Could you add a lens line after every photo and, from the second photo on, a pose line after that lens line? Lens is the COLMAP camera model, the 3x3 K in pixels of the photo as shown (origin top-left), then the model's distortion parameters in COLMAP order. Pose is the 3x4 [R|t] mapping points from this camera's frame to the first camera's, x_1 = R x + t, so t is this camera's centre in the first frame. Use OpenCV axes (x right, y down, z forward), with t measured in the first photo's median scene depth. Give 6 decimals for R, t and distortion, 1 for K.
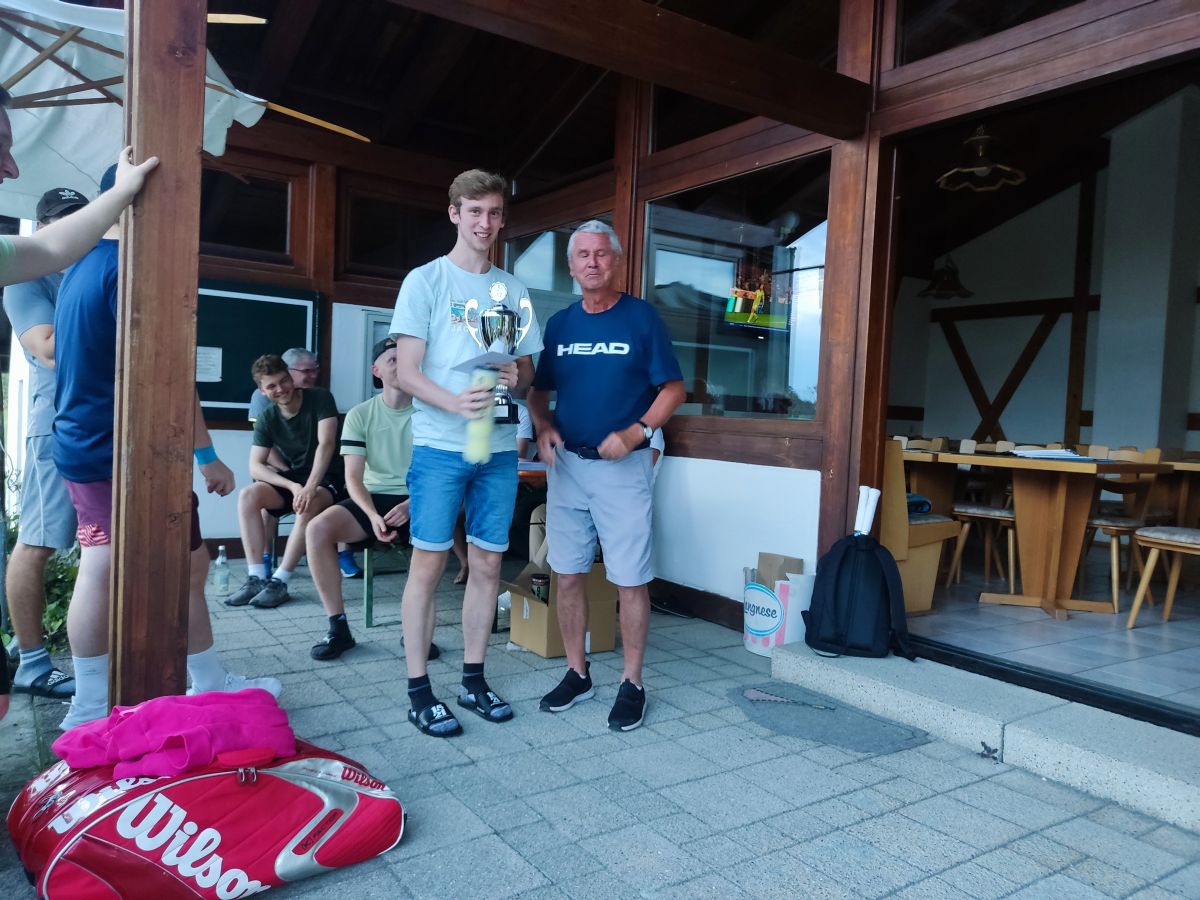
lens RADIAL K [[900.0, 0, 596.7], [0, 900.0, 445.5], [0, 0, 1]] dist [0.116571, -0.206500]
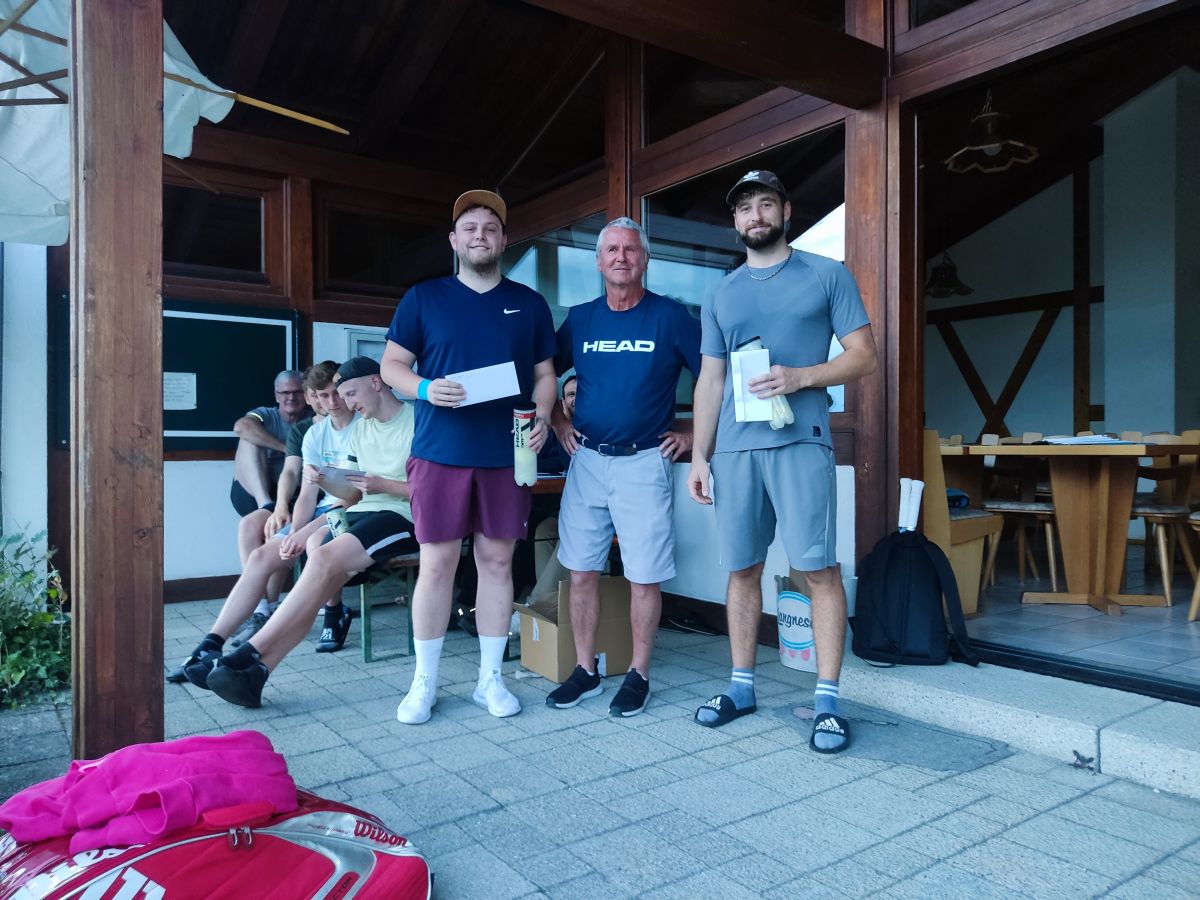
lens RADIAL K [[900.0, 0, 596.7], [0, 900.0, 445.5], [0, 0, 1]] dist [0.116571, -0.206500]
pose [[0.998692, -0.046830, 0.020517, -0.040213], [0.047515, 0.998283, -0.034260, 0.033815], [-0.018877, 0.035190, 0.999202, 0.103275]]
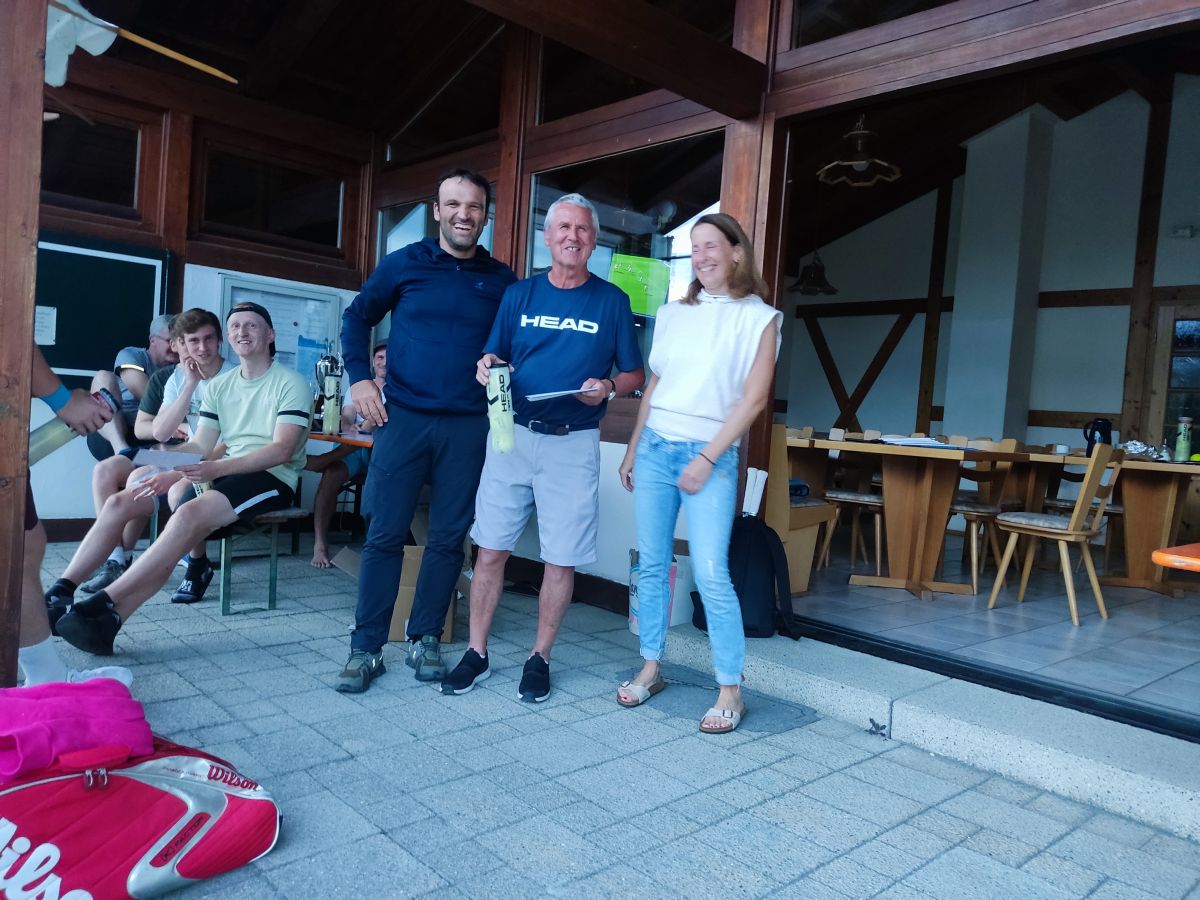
lens RADIAL K [[897.2, 0, 597.3], [0, 897.2, 445.7], [0, 0, 1]] dist [0.120049, -0.210649]
pose [[0.988067, 0.019189, 0.152827, -0.032223], [-0.020700, 0.999751, 0.008303, 0.018757], [-0.152630, -0.011368, 0.988218, 0.050965]]
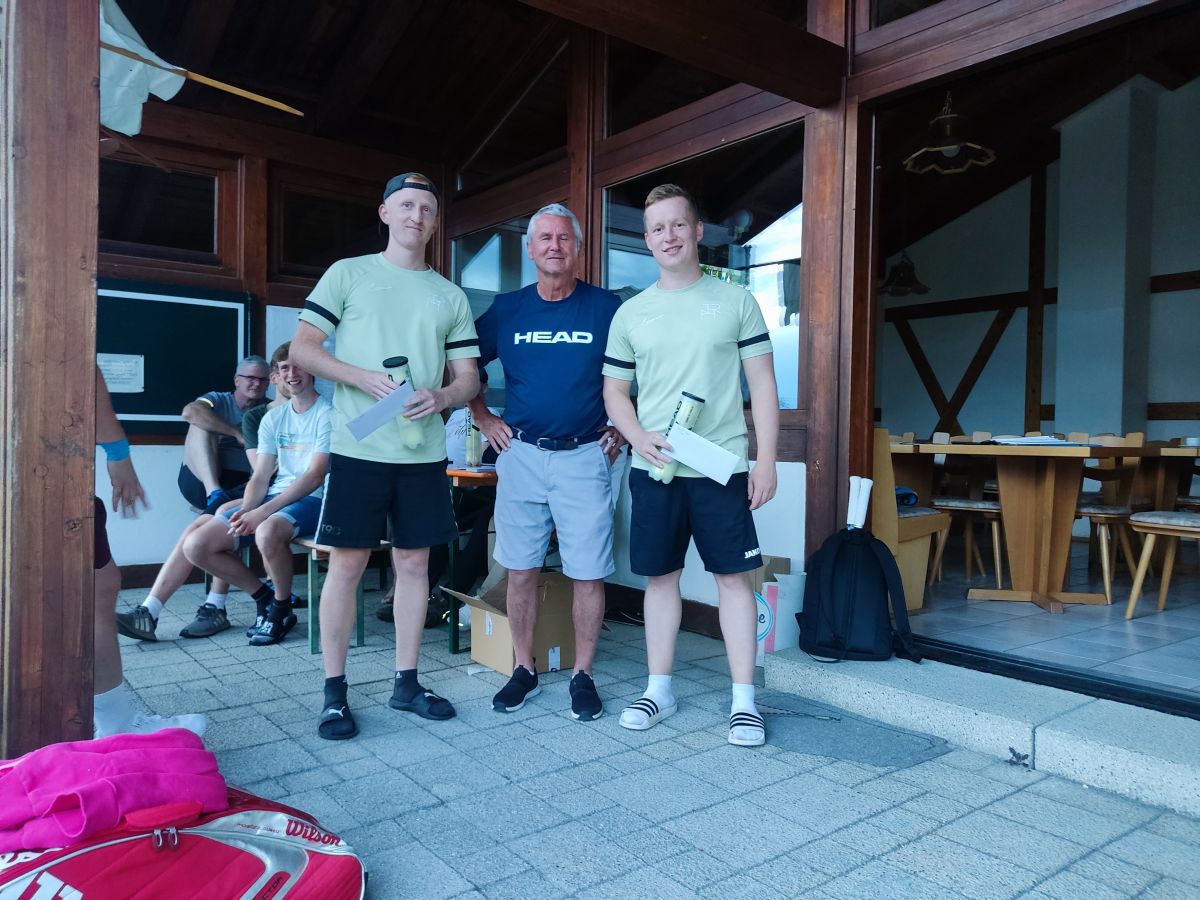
lens RADIAL K [[900.1, 0, 599.0], [0, 900.1, 445.8], [0, 0, 1]] dist [0.123803, -0.223561]
pose [[0.997624, -0.029820, 0.062101, -0.027228], [0.031108, 0.999318, -0.019882, 0.028509], [-0.061466, 0.021767, 0.997872, 0.106267]]
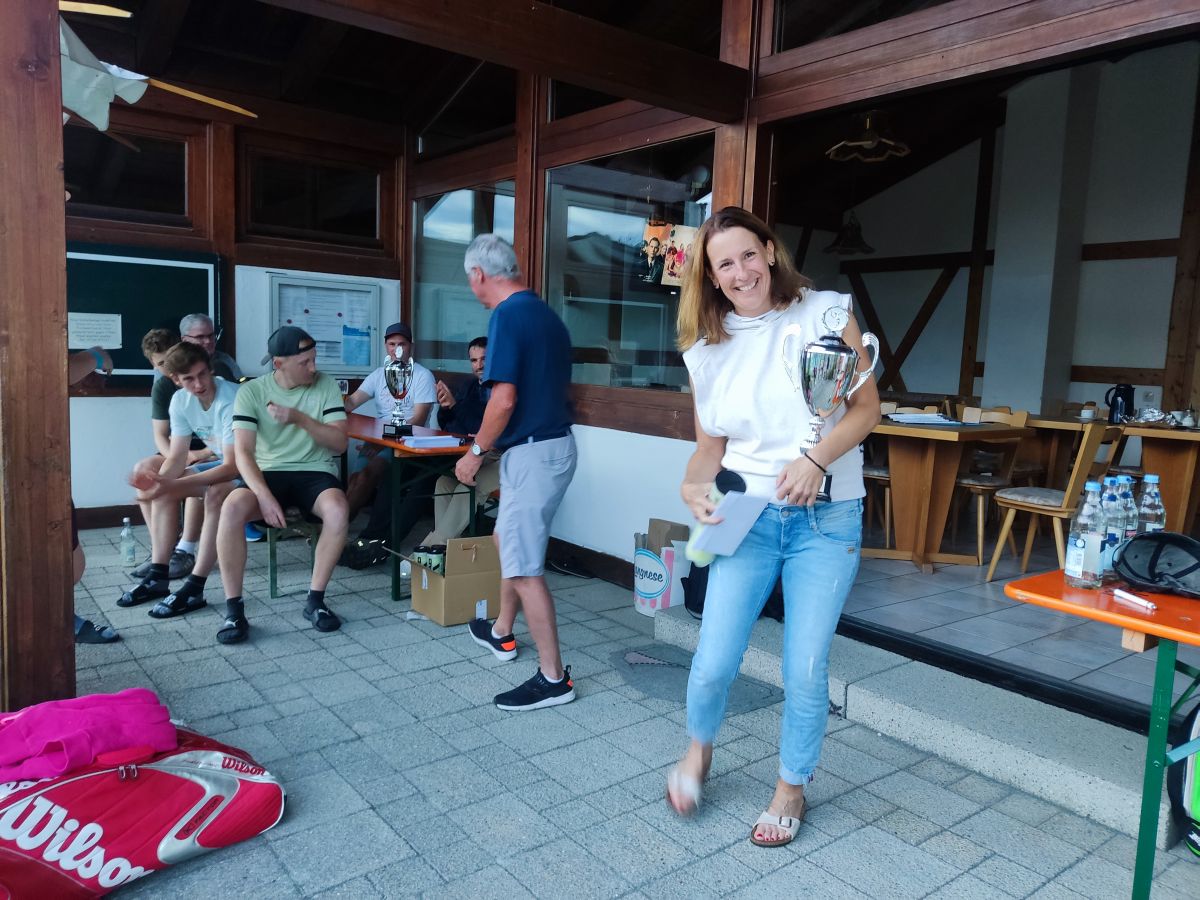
lens RADIAL K [[899.4, 0, 594.2], [0, 899.4, 444.0], [0, 0, 1]] dist [0.111306, -0.192628]
pose [[0.997811, -0.013349, 0.064773, 0.063231], [0.008663, 0.997360, 0.072092, -0.060641], [-0.065565, -0.071373, 0.995292, -0.051752]]
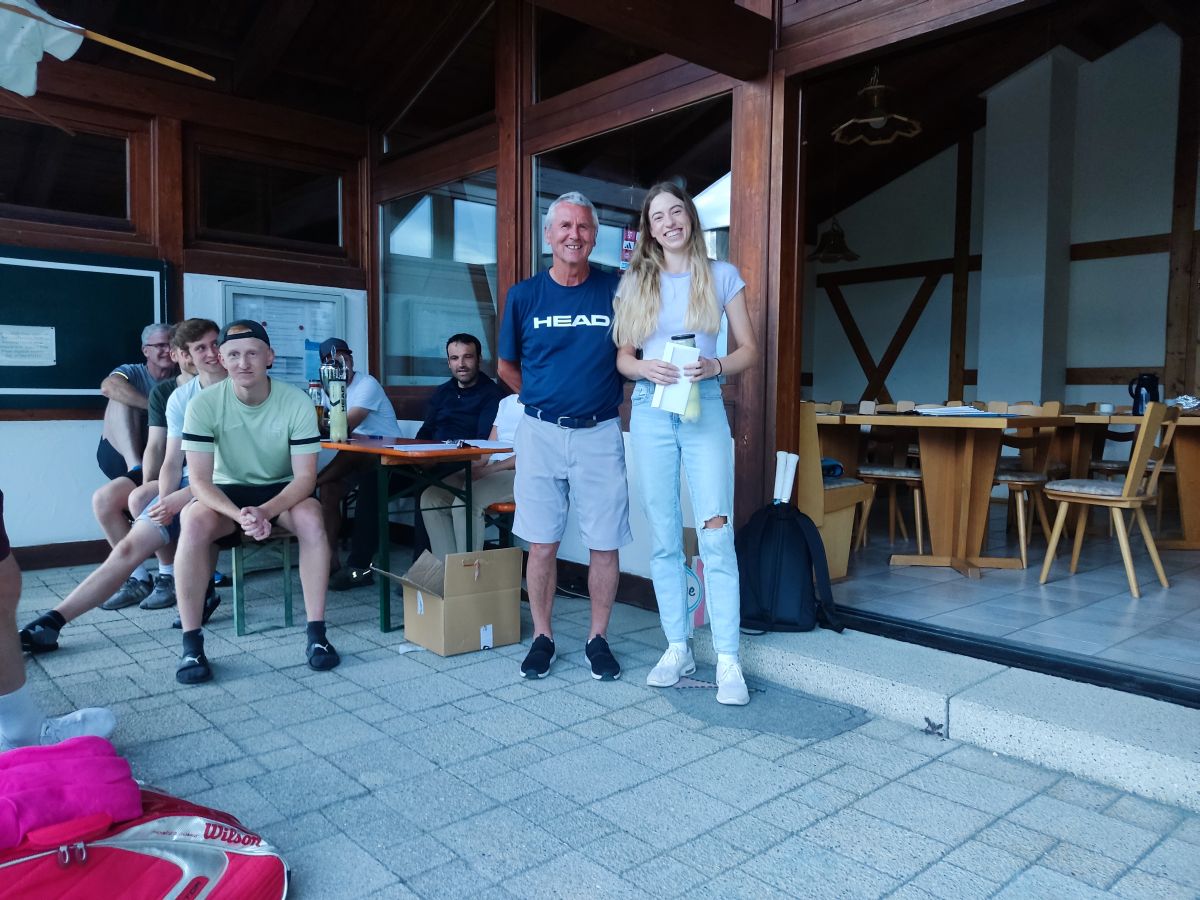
lens RADIAL K [[900.0, 0, 596.7], [0, 900.0, 445.5], [0, 0, 1]] dist [0.116571, -0.206500]
pose [[0.991315, -0.042474, 0.124458, -0.014592], [0.039476, 0.998870, 0.026457, 0.007518], [-0.125441, -0.021314, 0.991872, 0.109423]]
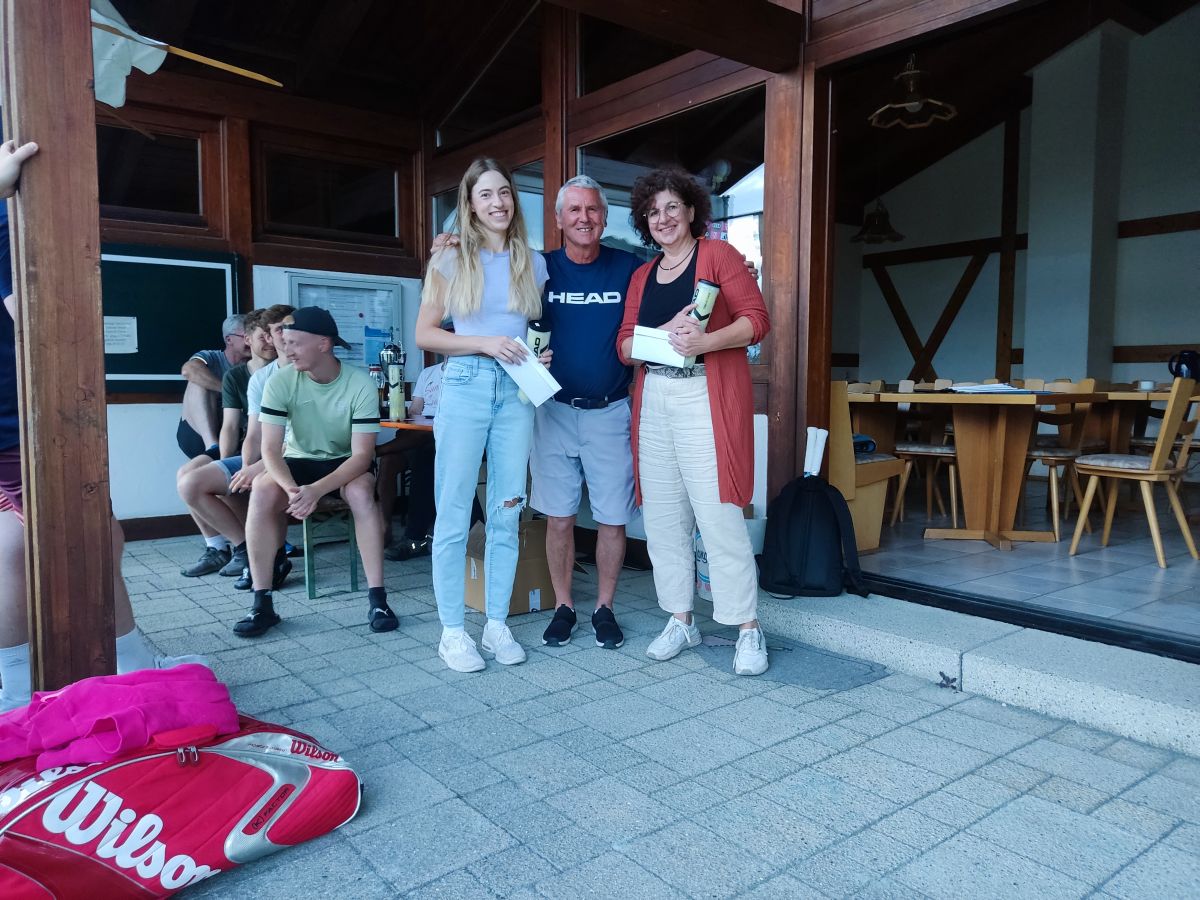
lens RADIAL K [[900.0, 0, 596.7], [0, 900.0, 445.5], [0, 0, 1]] dist [0.116571, -0.206500]
pose [[0.996616, -0.048712, 0.066203, -0.007740], [0.046040, 0.998085, 0.041304, 0.015637], [-0.068088, -0.038117, 0.996951, 0.032496]]
